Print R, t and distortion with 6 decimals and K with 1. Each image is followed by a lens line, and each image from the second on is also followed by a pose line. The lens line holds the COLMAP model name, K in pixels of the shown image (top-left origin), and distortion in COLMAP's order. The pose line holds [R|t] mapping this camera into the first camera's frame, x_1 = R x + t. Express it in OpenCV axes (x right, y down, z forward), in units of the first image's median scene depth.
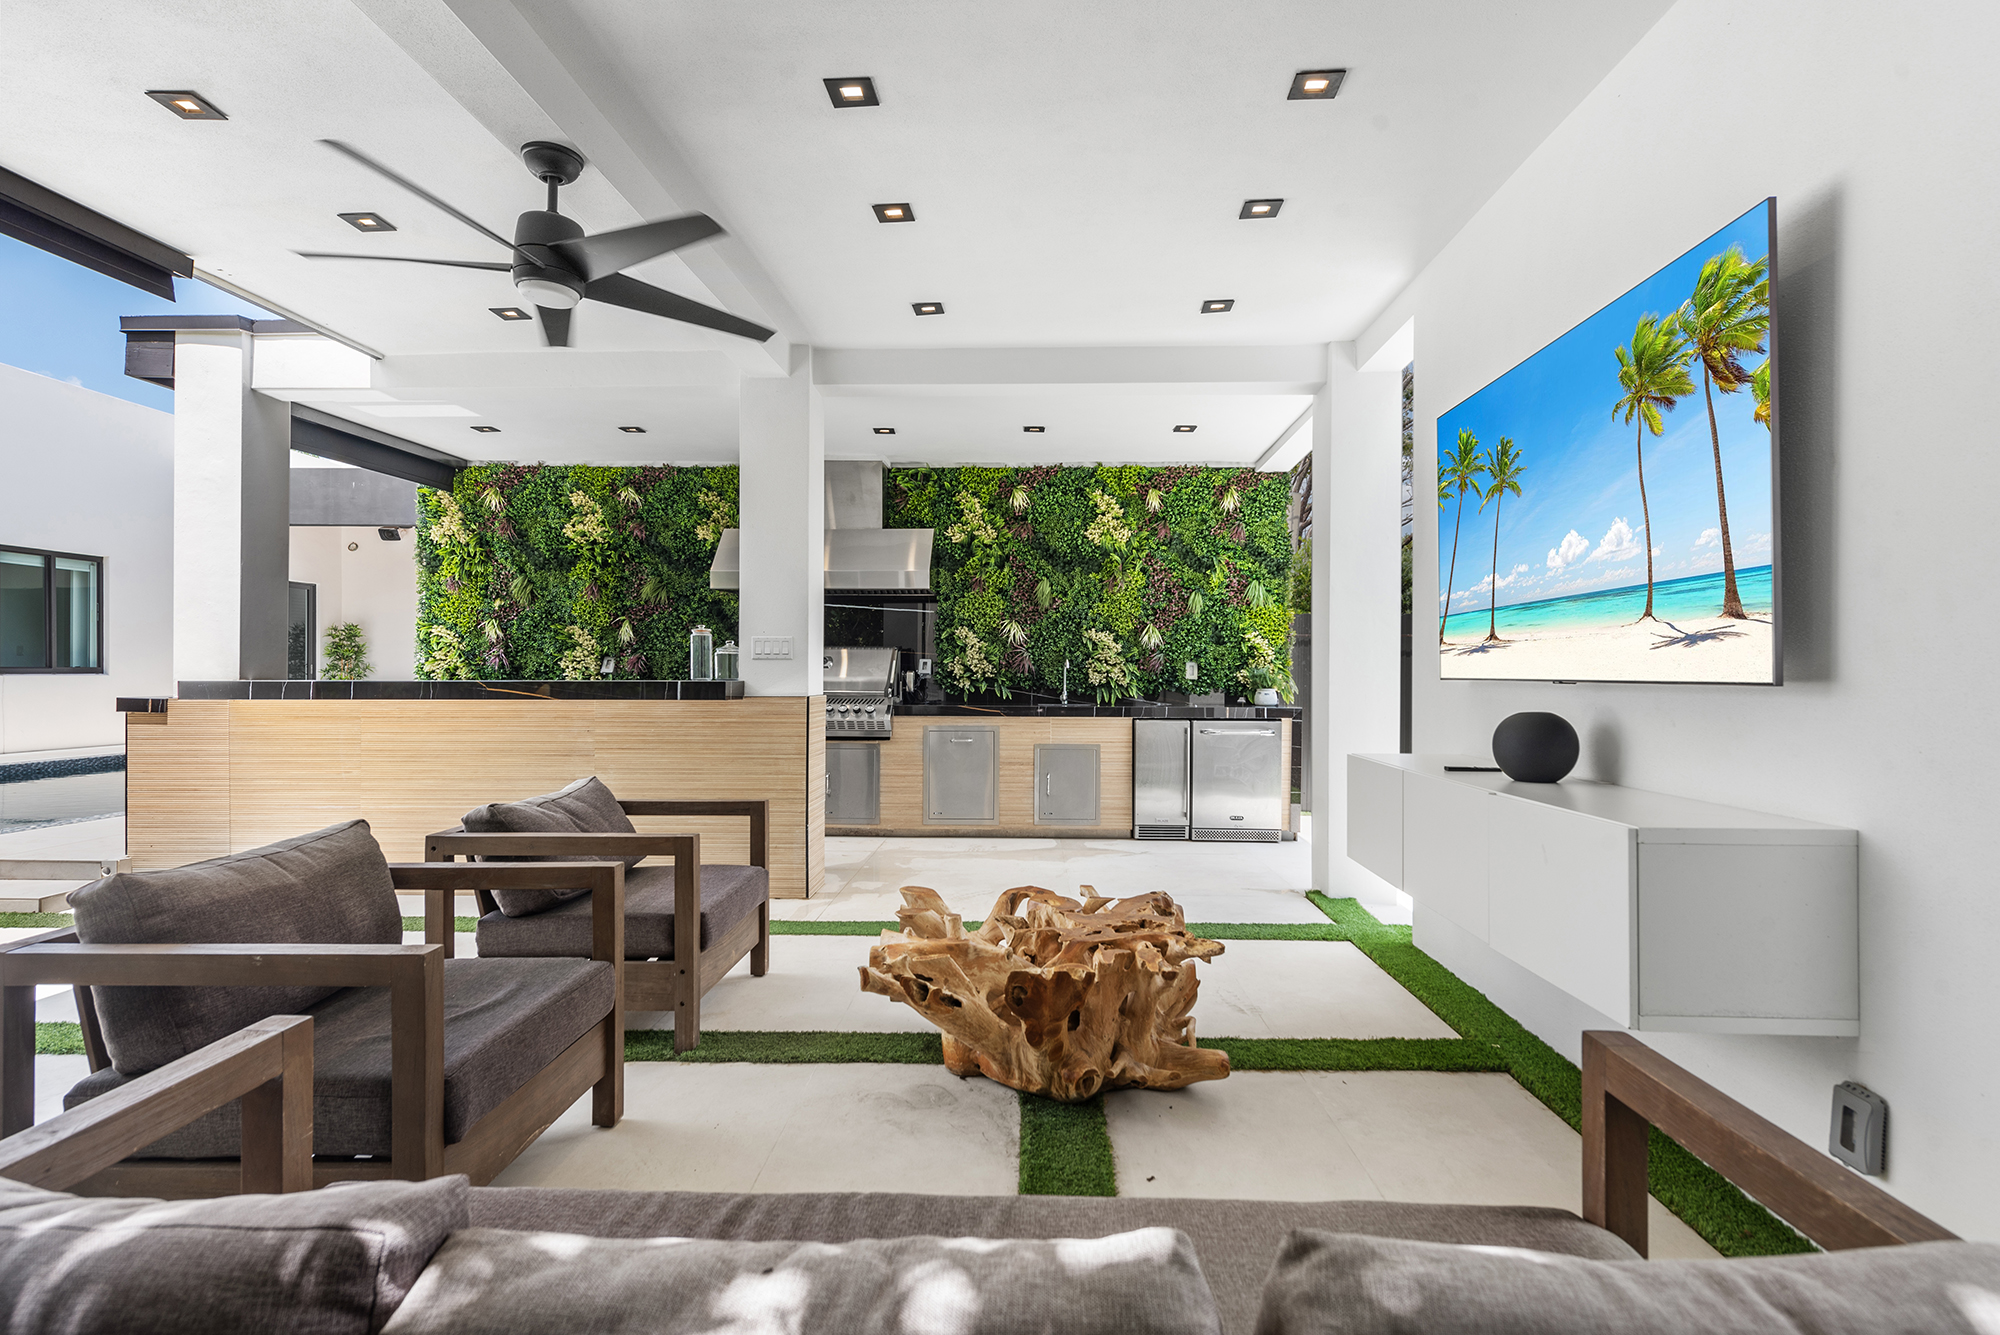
lens RADIAL K [[983.2, 0, 1047.6], [0, 983.2, 678.6], [0, 0, 1]] dist [0.023518, 0.000161]
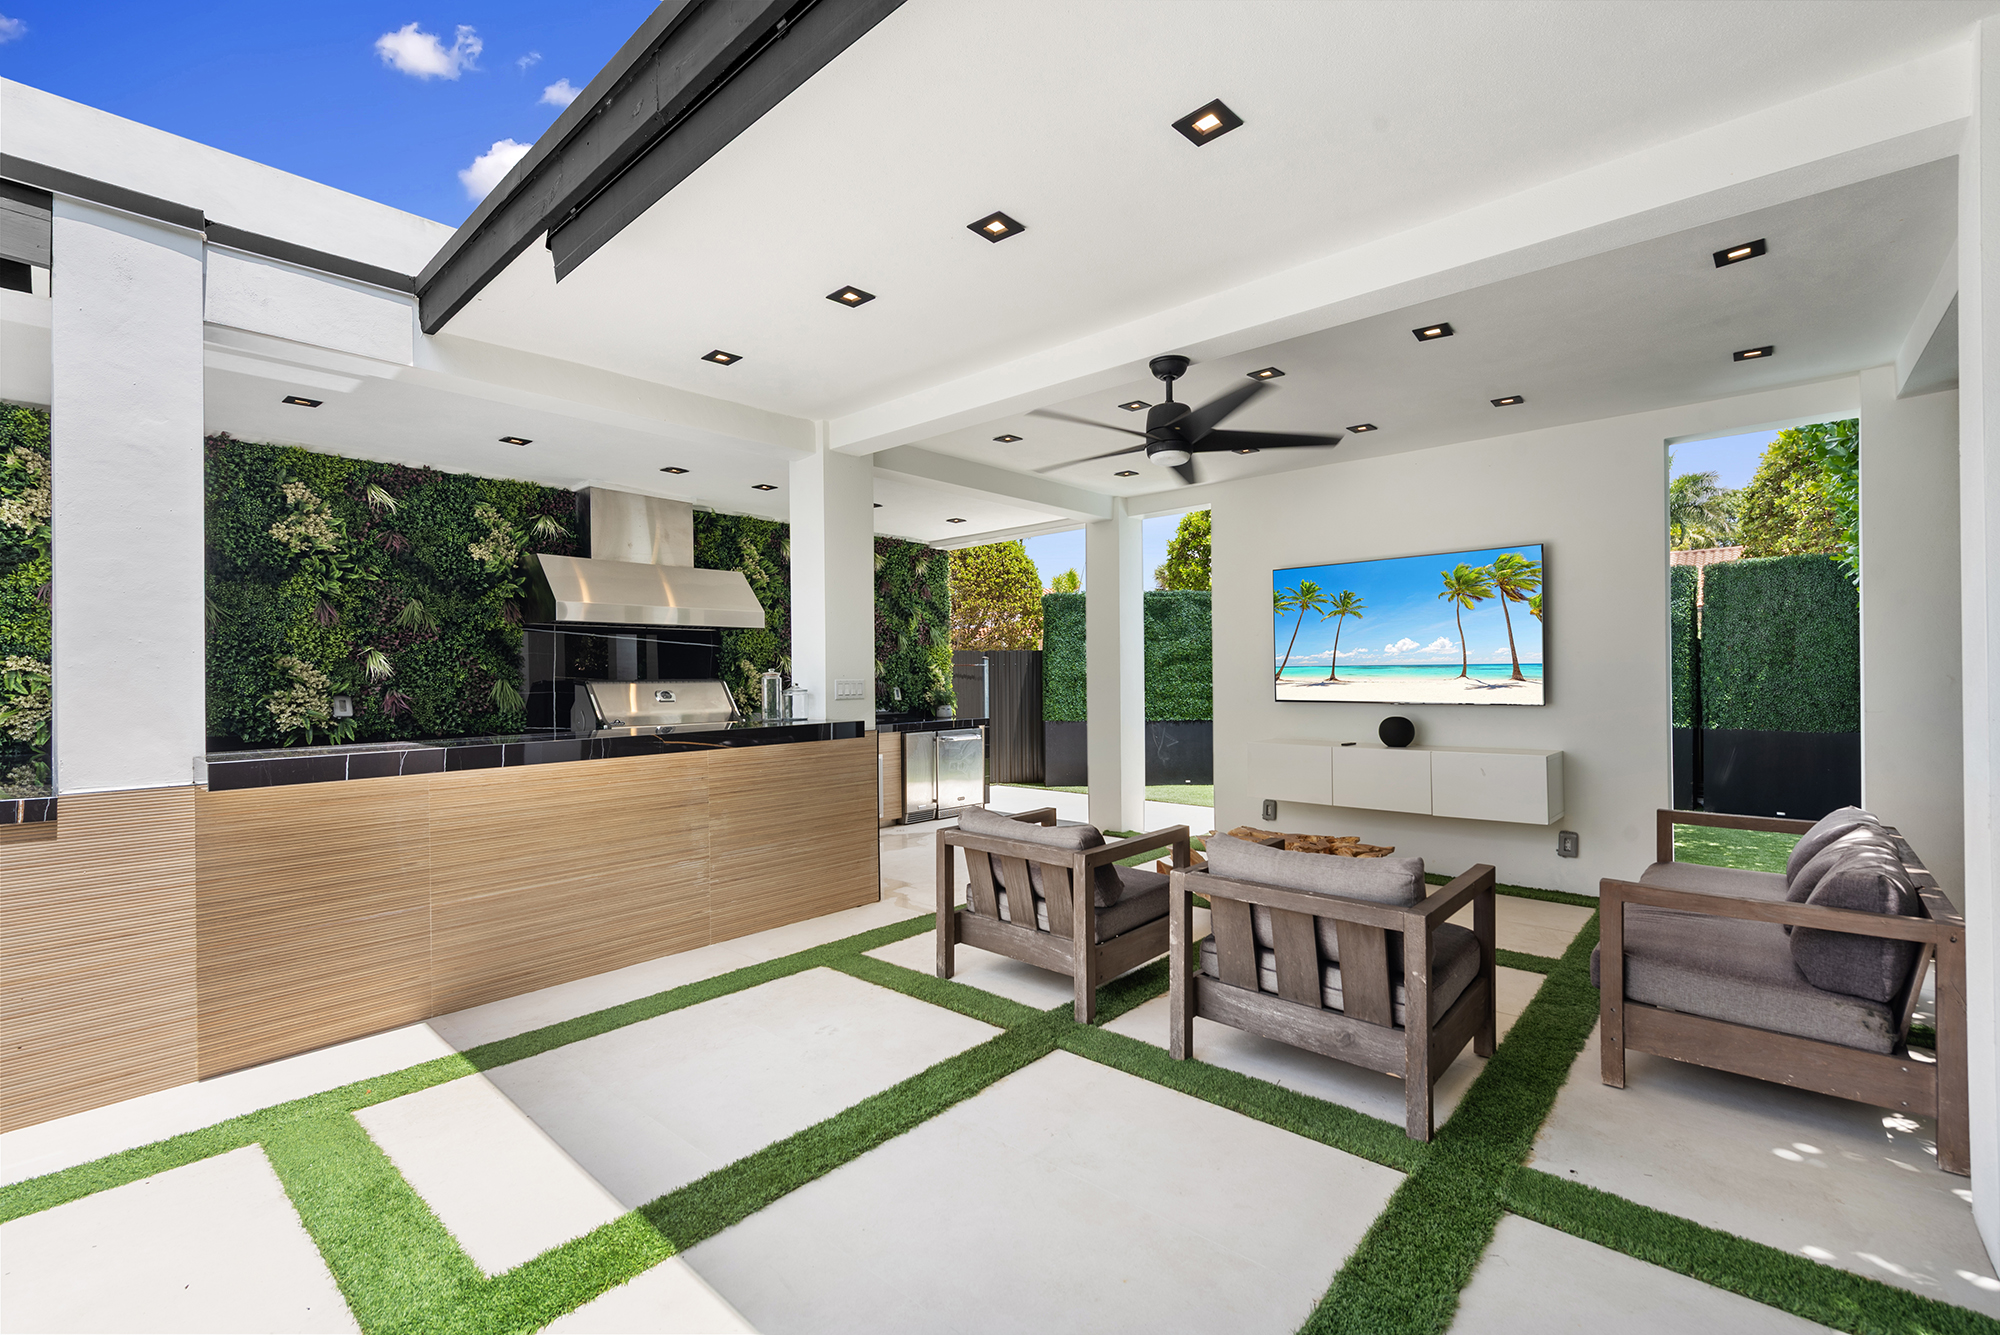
lens RADIAL K [[847.6, 0, 1001.6], [0, 847.6, 677.9], [0, 0, 1]] dist [0.008454, 0.000117]
pose [[0.647142, -0.013912, 0.762243, -0.682999], [0.018438, 0.999827, 0.002595, -0.031988], [-0.762147, 0.012375, 0.647286, 0.171593]]
